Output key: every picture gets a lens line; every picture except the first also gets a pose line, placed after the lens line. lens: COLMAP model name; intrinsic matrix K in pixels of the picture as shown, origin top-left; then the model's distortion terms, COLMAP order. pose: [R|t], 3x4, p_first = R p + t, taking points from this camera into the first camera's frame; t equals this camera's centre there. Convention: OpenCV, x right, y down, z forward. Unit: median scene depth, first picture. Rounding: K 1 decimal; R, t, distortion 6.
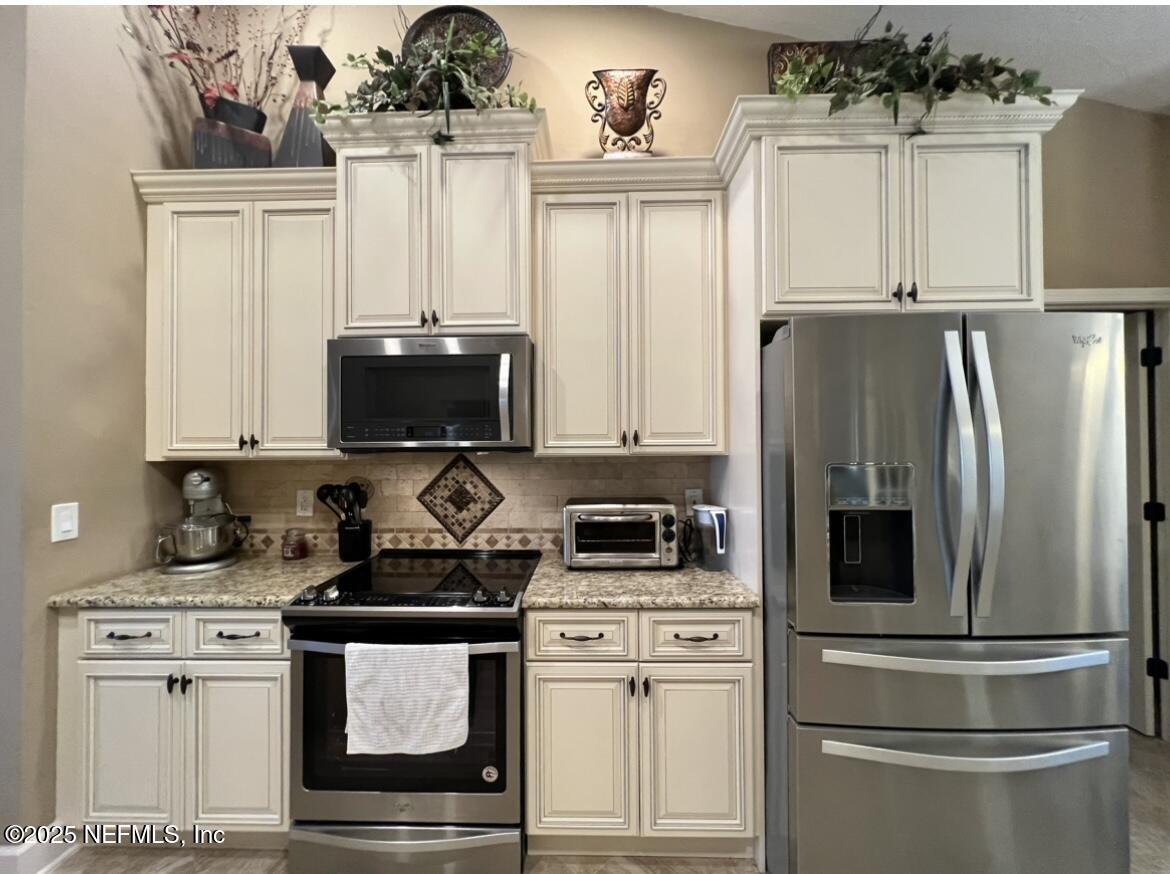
lens RADIAL K [[478.4, 0, 585.0], [0, 478.4, 441.3], [0, 0, 1]] dist [-0.000136, -0.000390]
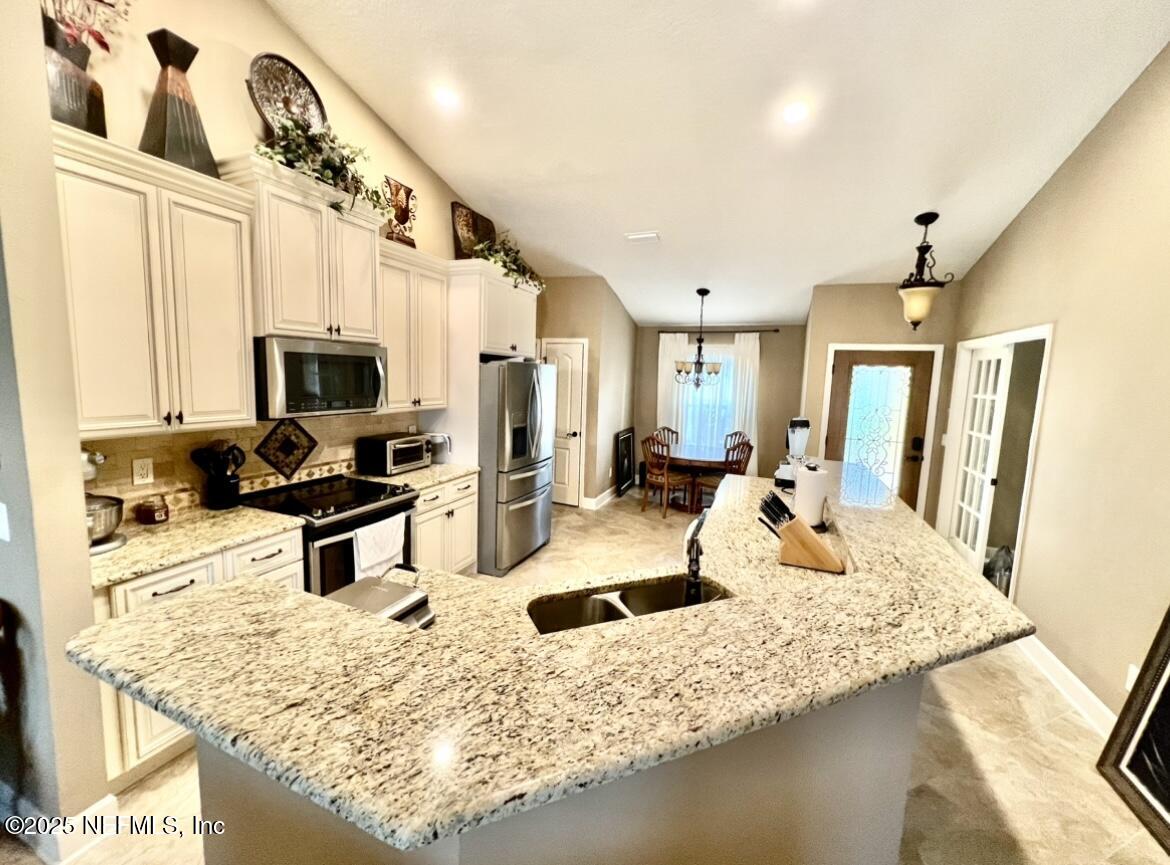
lens RADIAL K [[473.1, 0, 583.5], [0, 473.1, 428.3], [0, 0, 1]] dist [0.002972, 0.000033]
pose [[0.353847, -0.090050, 0.930958, -1.206305], [-0.043601, 0.992684, 0.112593, -0.120151], [-0.934286, -0.080432, 0.347332, -0.235383]]
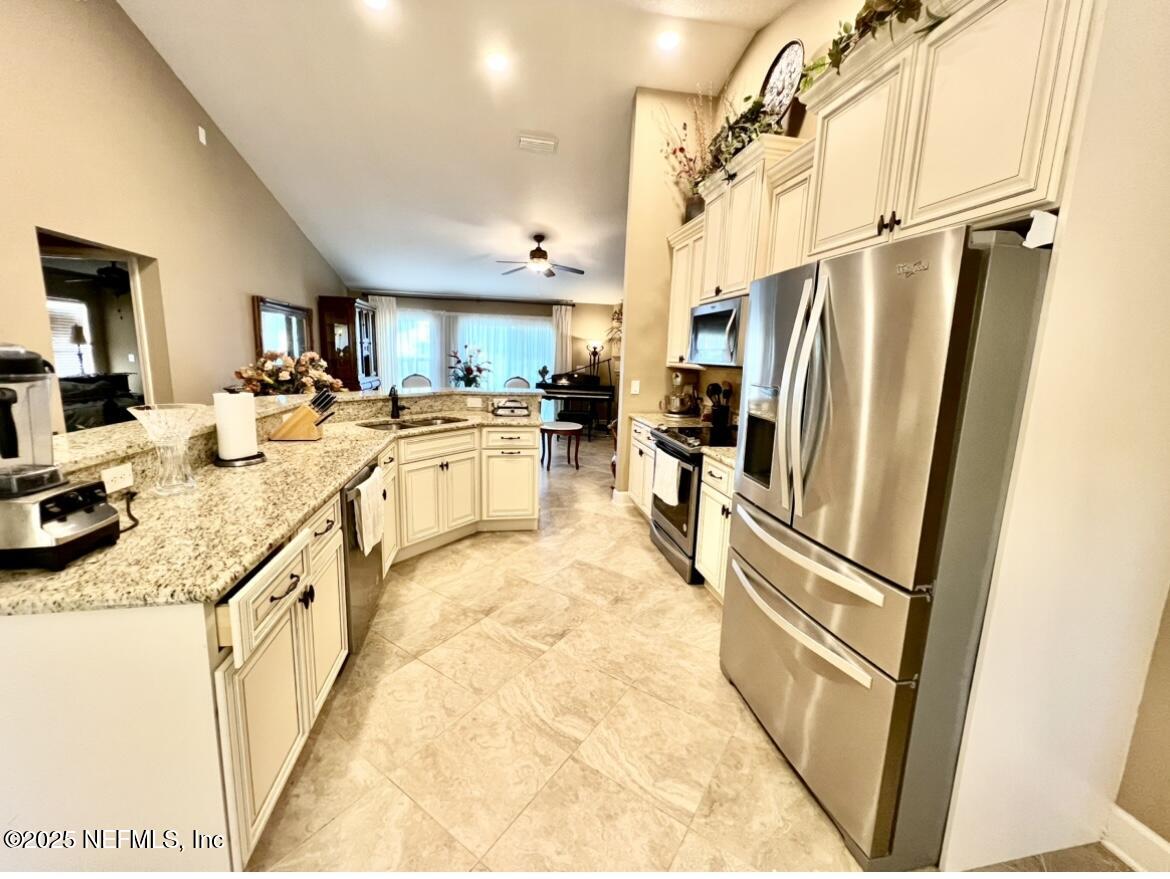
lens RADIAL K [[478.4, 0, 587.0], [0, 478.4, 434.8], [0, 0, 1]] dist [-0.000136, -0.000390]
pose [[0.208085, 0.176057, -0.962135, 1.123894], [-0.018857, 0.984206, 0.176018, -0.029474], [0.977929, -0.018484, 0.208119, 0.123403]]
